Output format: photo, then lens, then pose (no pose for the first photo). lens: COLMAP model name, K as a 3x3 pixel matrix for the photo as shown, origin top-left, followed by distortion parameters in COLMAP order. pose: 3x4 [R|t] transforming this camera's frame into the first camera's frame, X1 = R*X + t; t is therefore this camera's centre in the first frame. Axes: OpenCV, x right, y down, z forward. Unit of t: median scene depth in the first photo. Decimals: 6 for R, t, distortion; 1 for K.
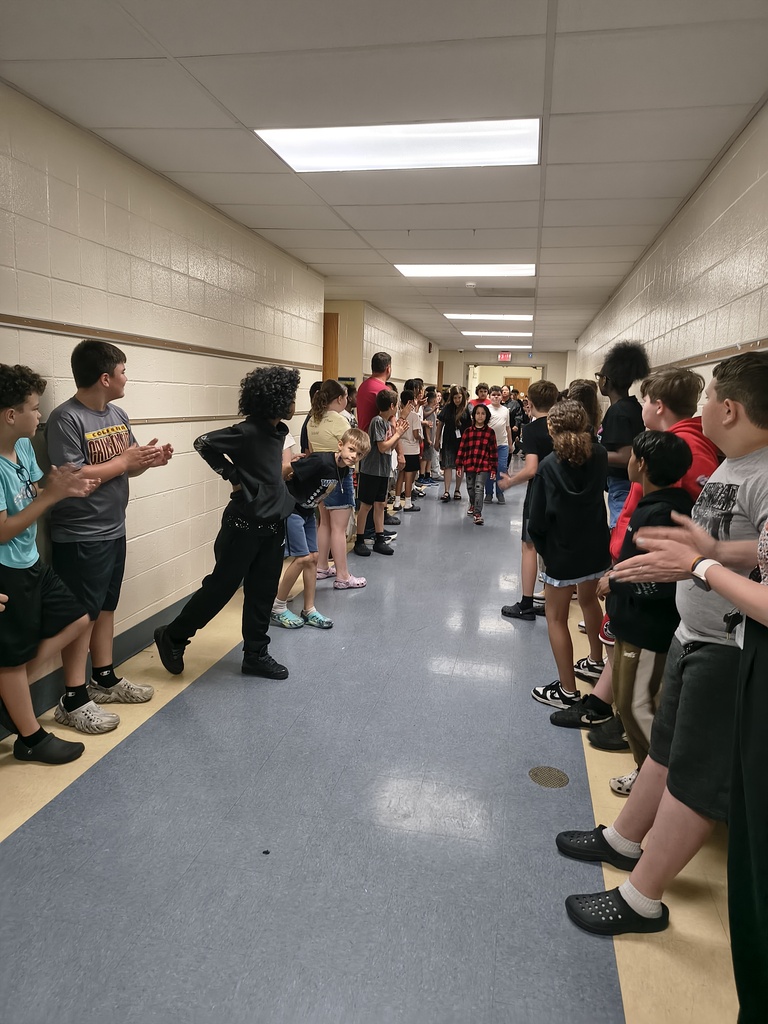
lens RADIAL K [[698.7, 0, 391.9], [0, 698.7, 492.0], [0, 0, 1]] dist [0.037911, -0.041936]
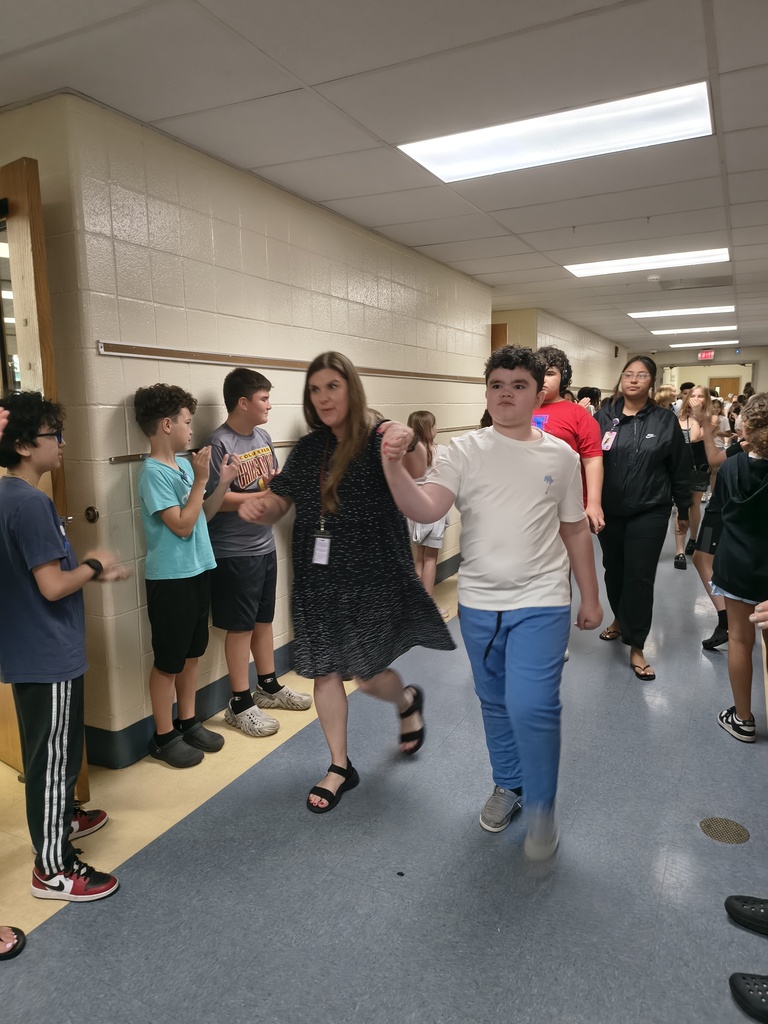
lens RADIAL K [[698.7, 0, 375.3], [0, 698.7, 510.0], [0, 0, 1]] dist [0.037911, -0.041936]
pose [[0.958077, -0.009470, -0.286355, 0.055237], [0.010774, 0.999938, 0.002977, -0.001965], [0.286309, -0.005937, 0.958119, 0.032992]]
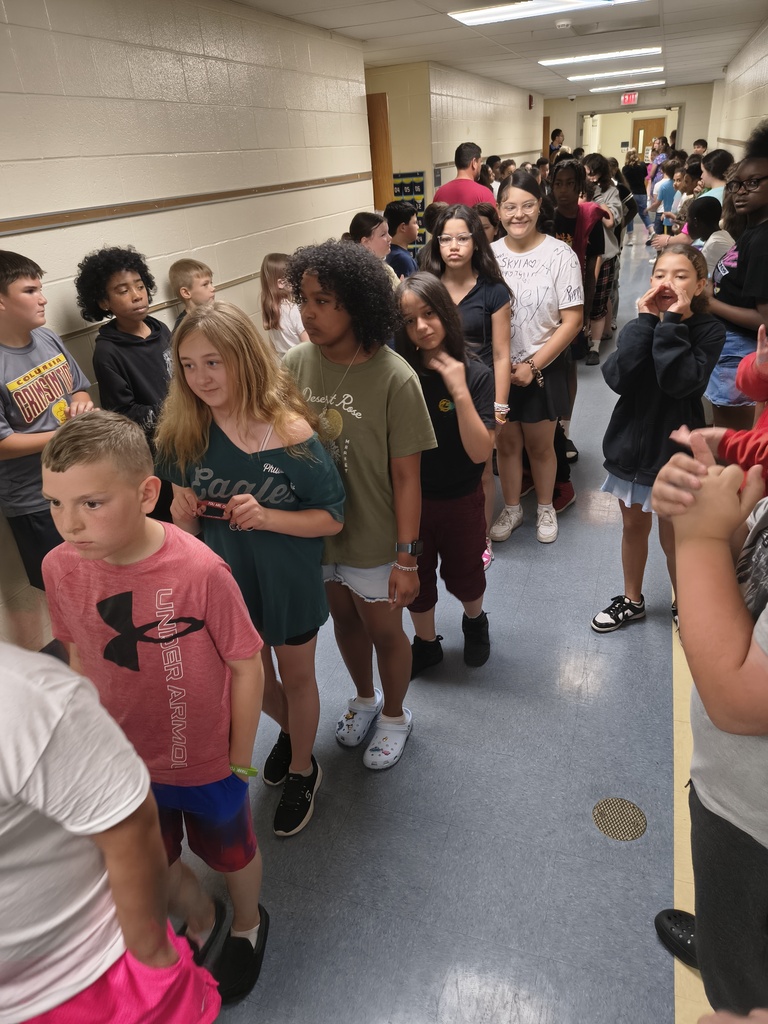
lens RADIAL K [[698.7, 0, 382.3], [0, 698.7, 503.0], [0, 0, 1]] dist [0.037911, -0.041936]
pose [[0.981969, -0.029956, -0.186653, 0.111751], [0.087732, 0.946811, 0.309600, -0.160193], [0.167451, -0.320393, 0.932367, 0.321340]]
